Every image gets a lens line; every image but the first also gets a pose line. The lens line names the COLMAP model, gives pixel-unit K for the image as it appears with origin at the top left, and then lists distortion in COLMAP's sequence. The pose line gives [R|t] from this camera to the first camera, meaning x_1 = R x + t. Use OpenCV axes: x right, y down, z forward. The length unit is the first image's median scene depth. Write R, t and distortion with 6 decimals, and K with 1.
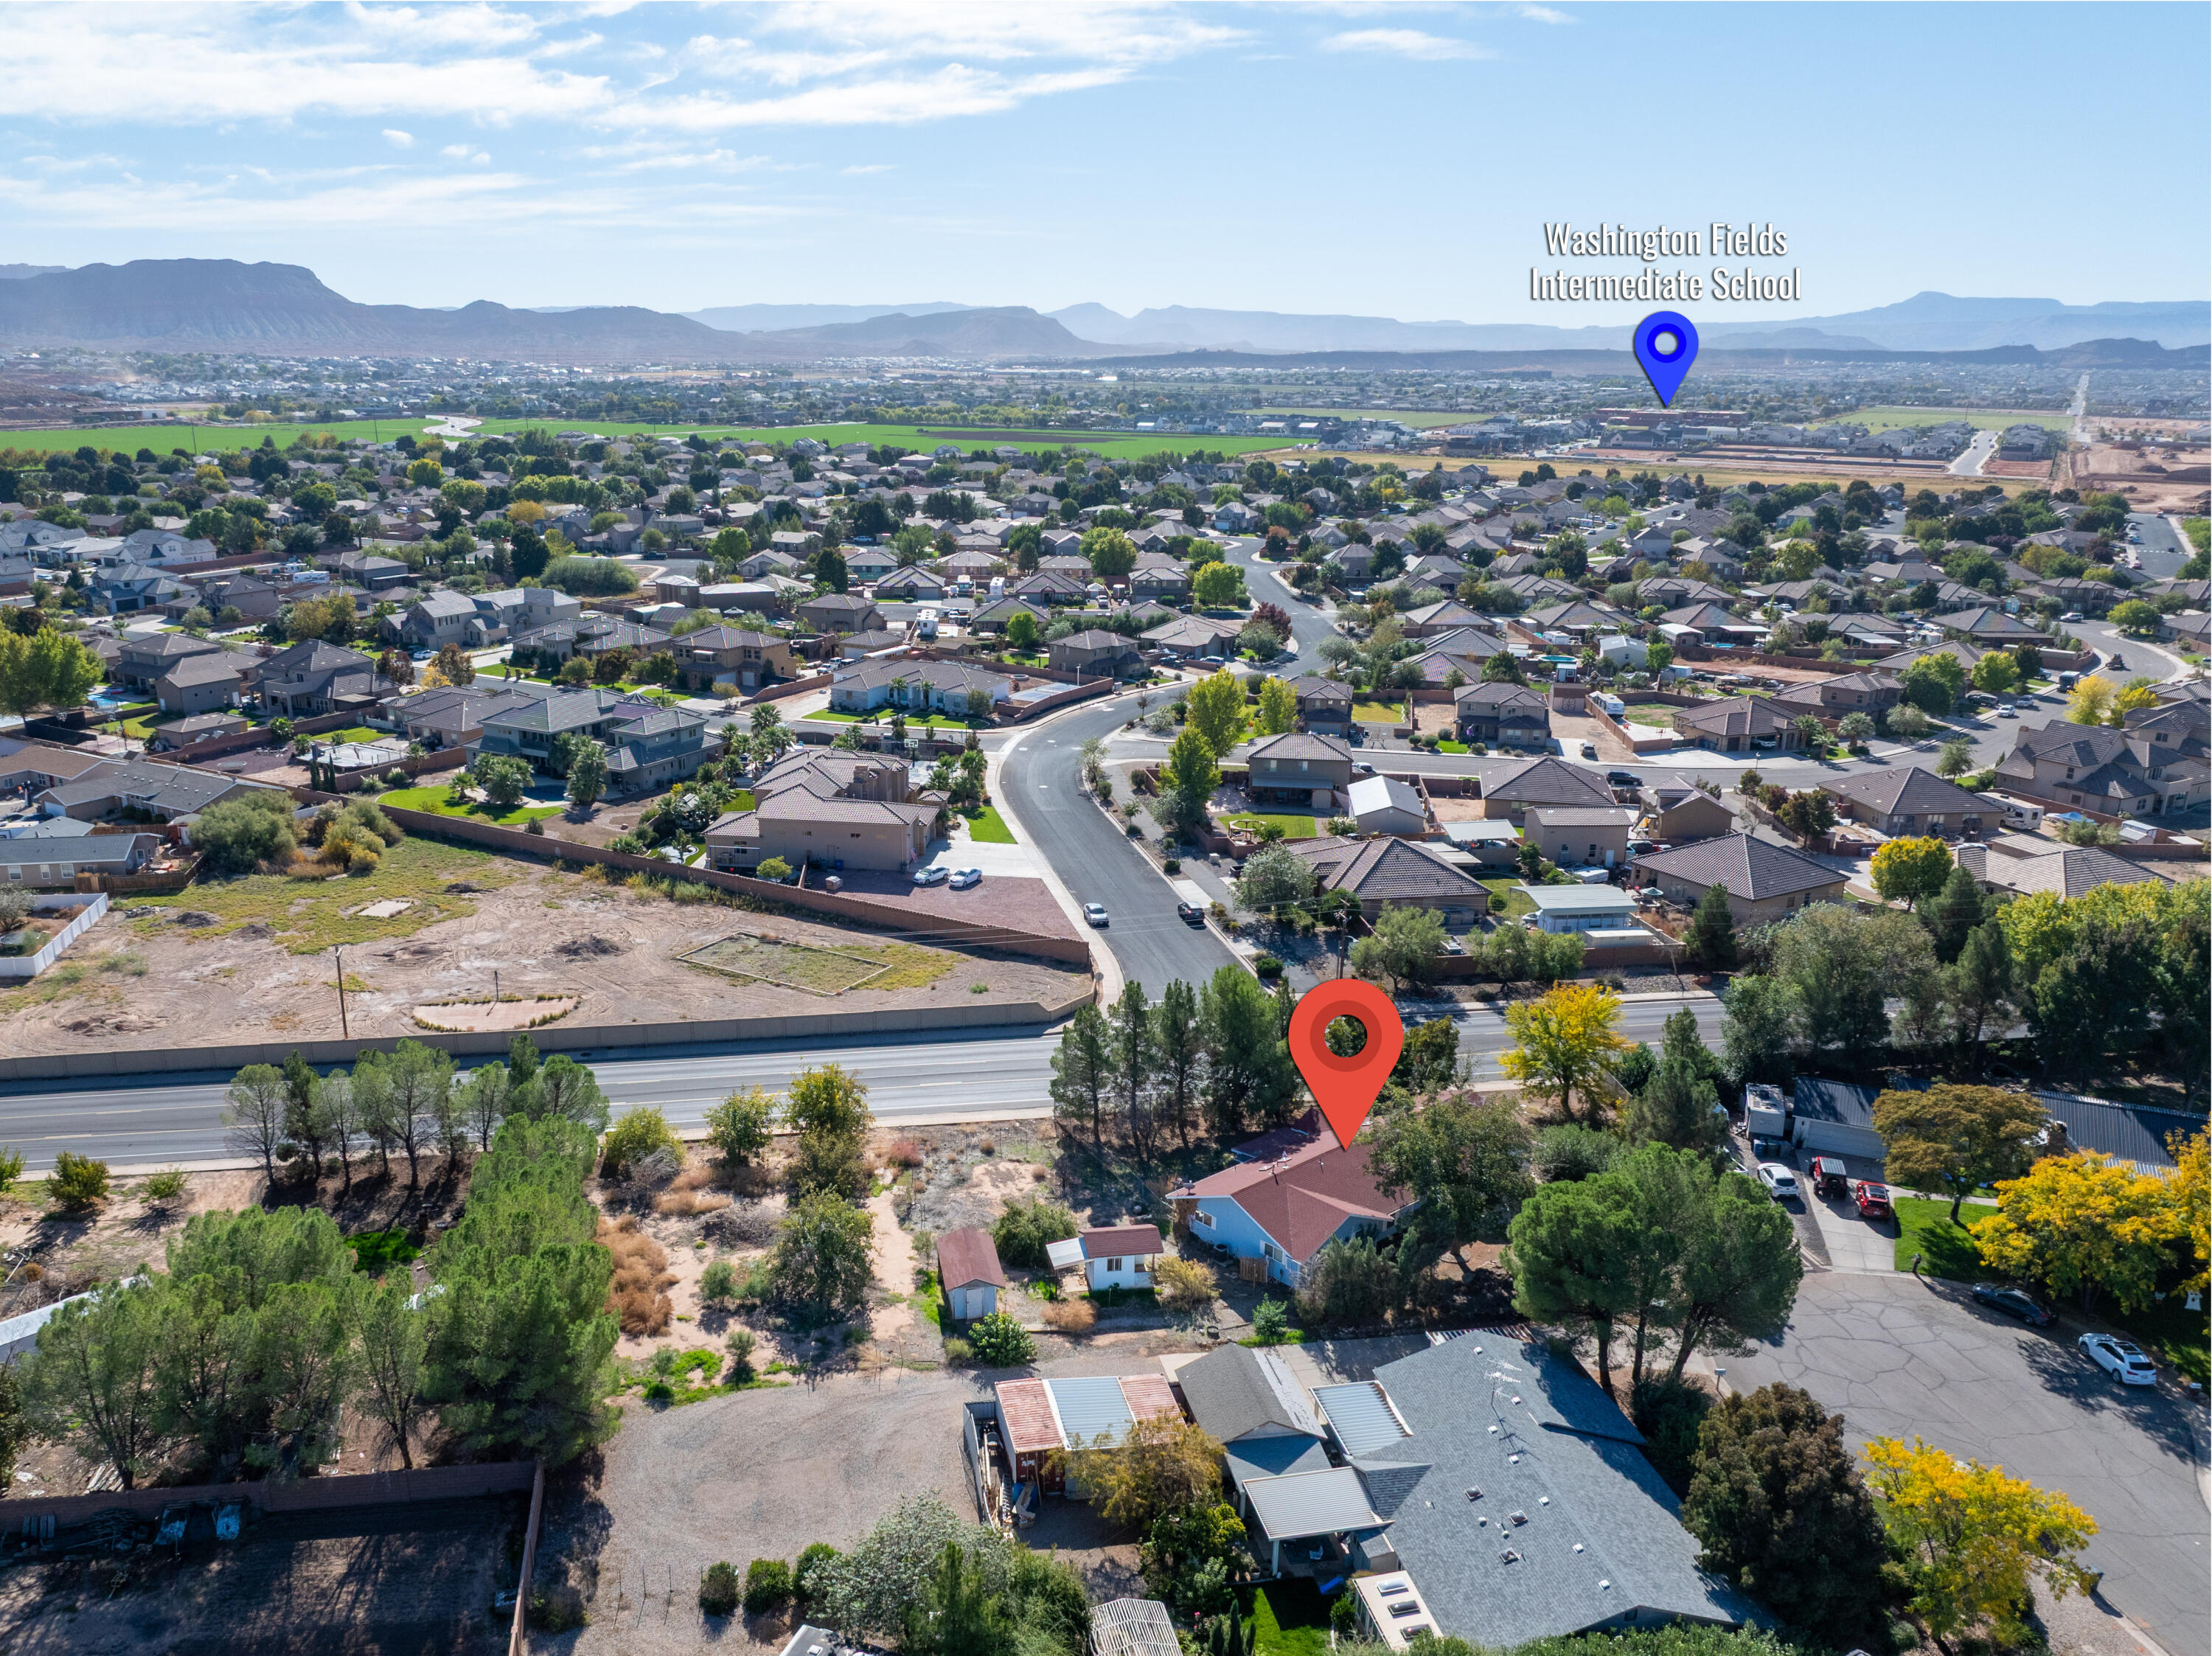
lens RADIAL K [[1736.1, 0, 979.1], [0, 1736.1, 837.6], [0, 0, 1]] dist [-0.034058, -0.004157]
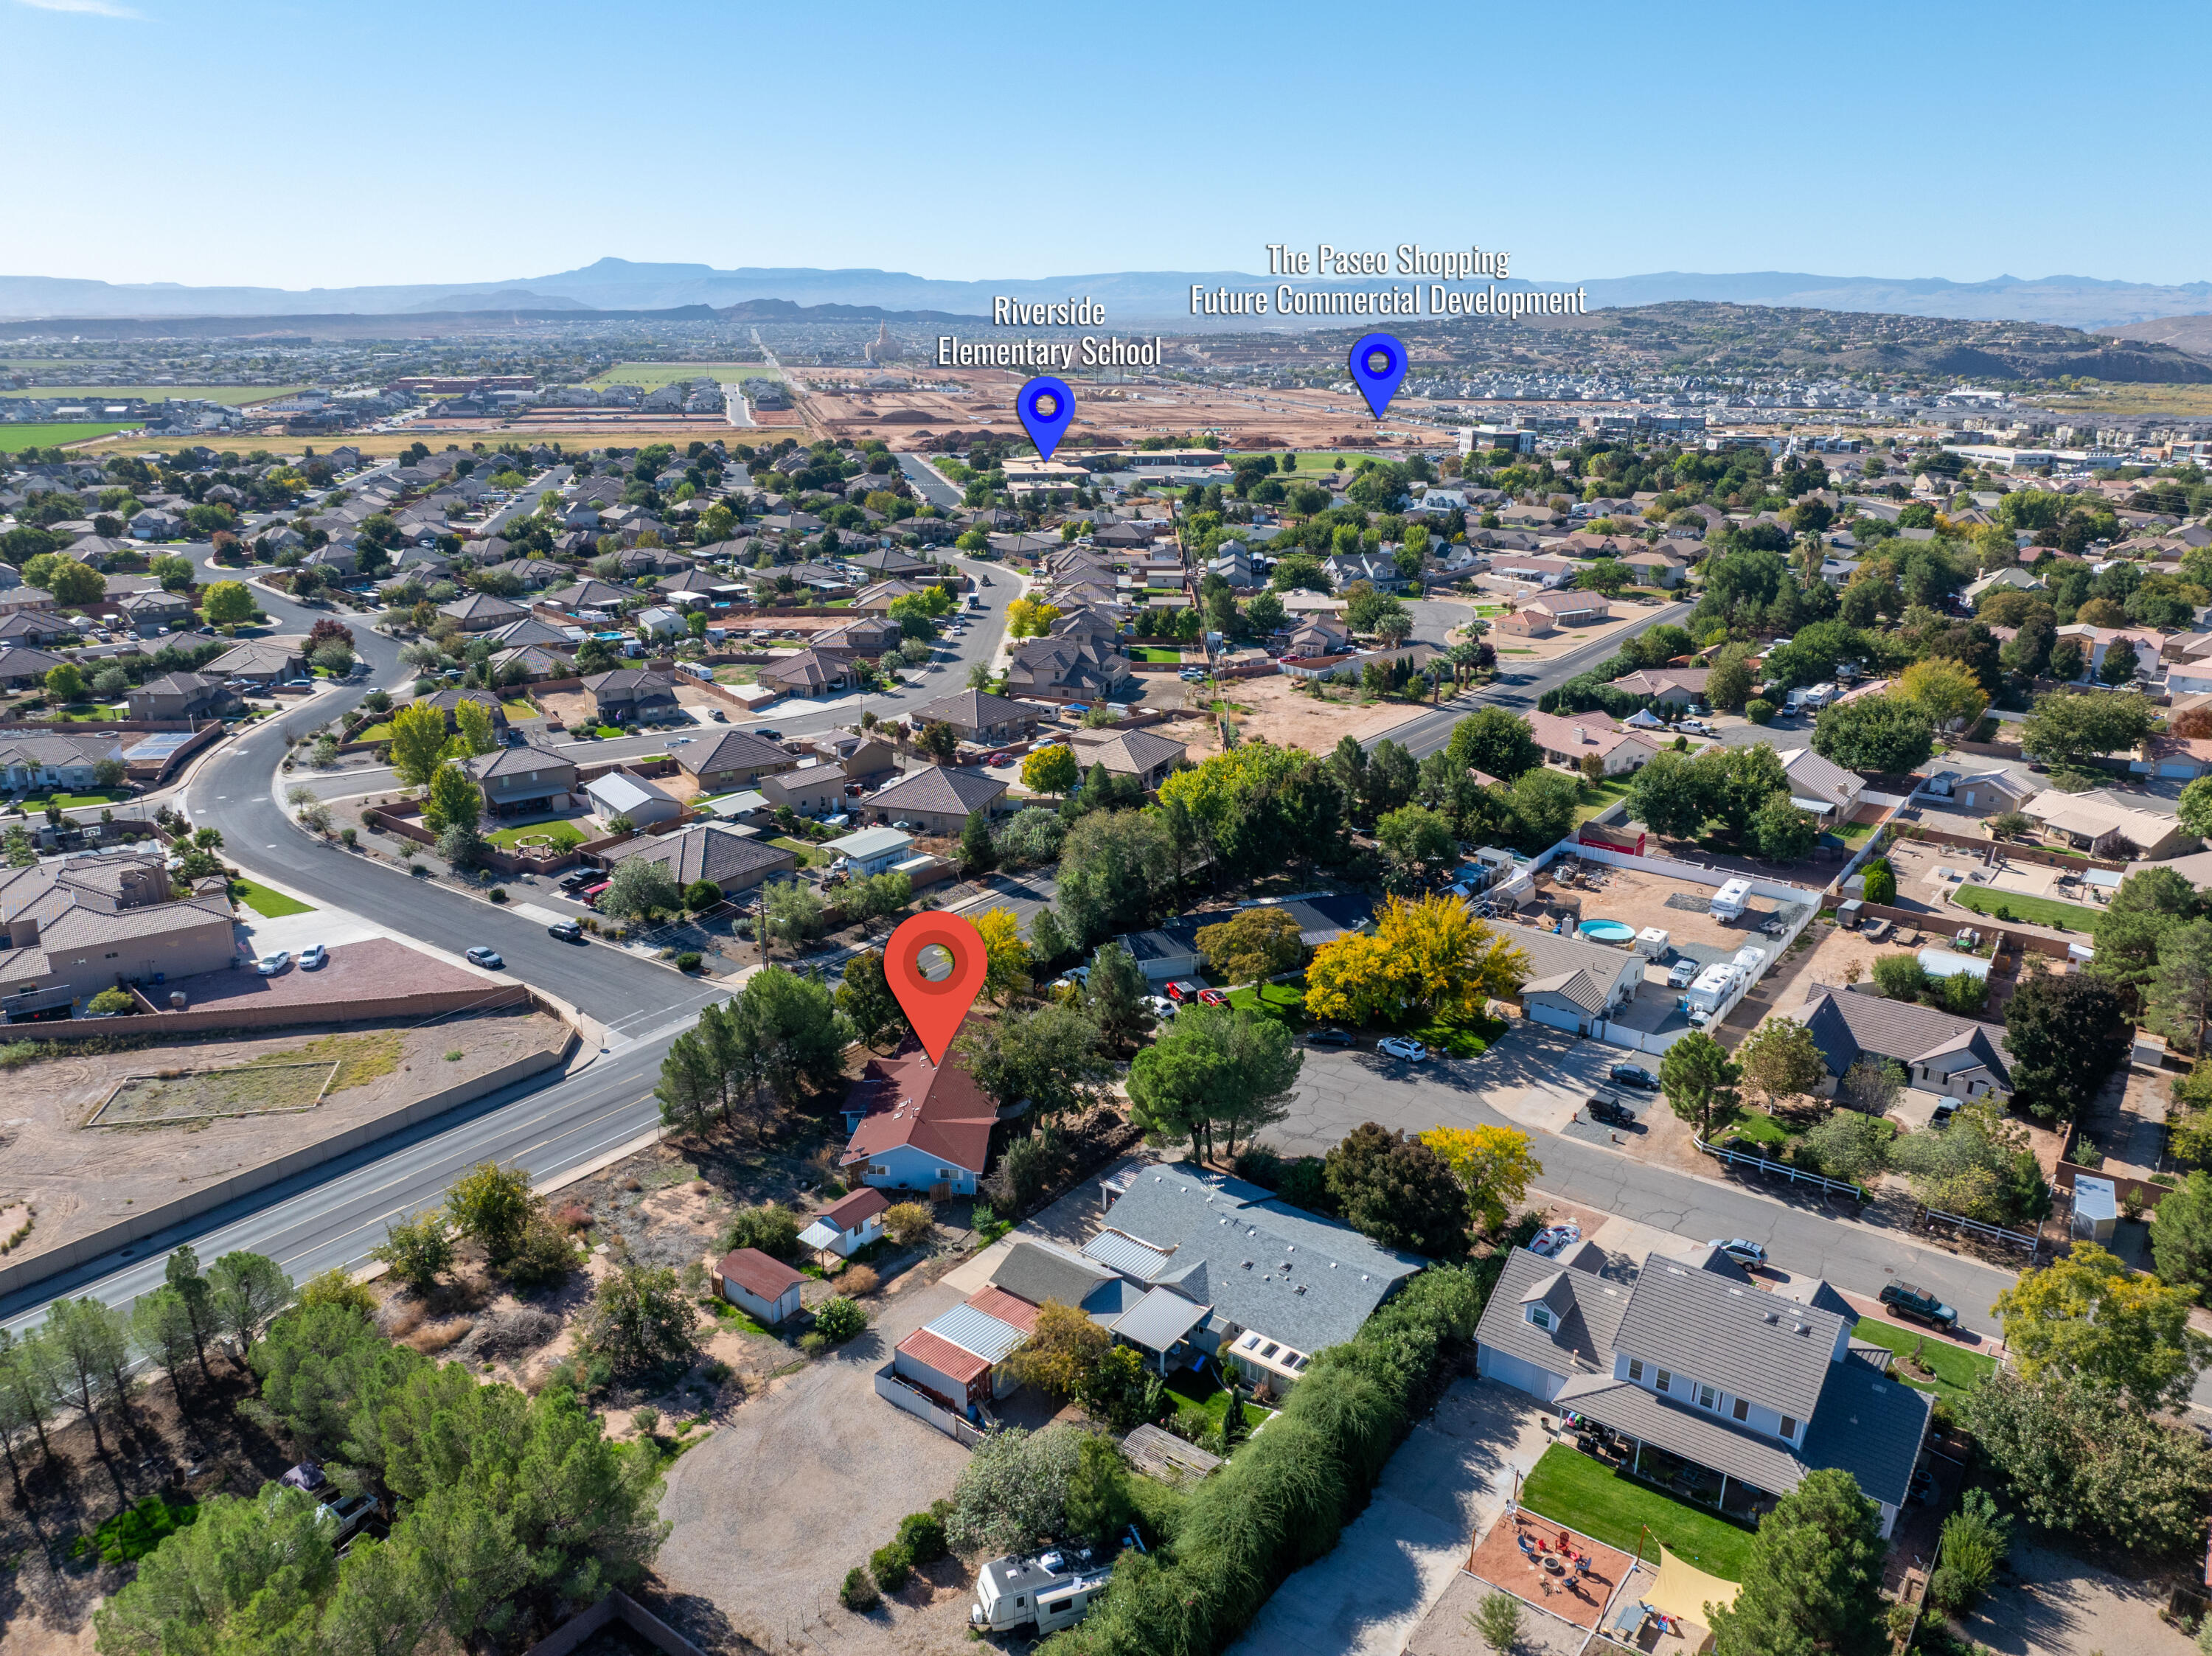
lens RADIAL K [[1564.7, 0, 1106.0], [0, 1564.7, 828.0], [0, 0, 1]] dist [-0.039732, 0.007129]
pose [[0.711749, -0.214428, 0.668905, -0.269028], [0.182693, 0.976005, 0.118479, -0.072753], [-0.678260, 0.037877, 0.733845, 0.037045]]
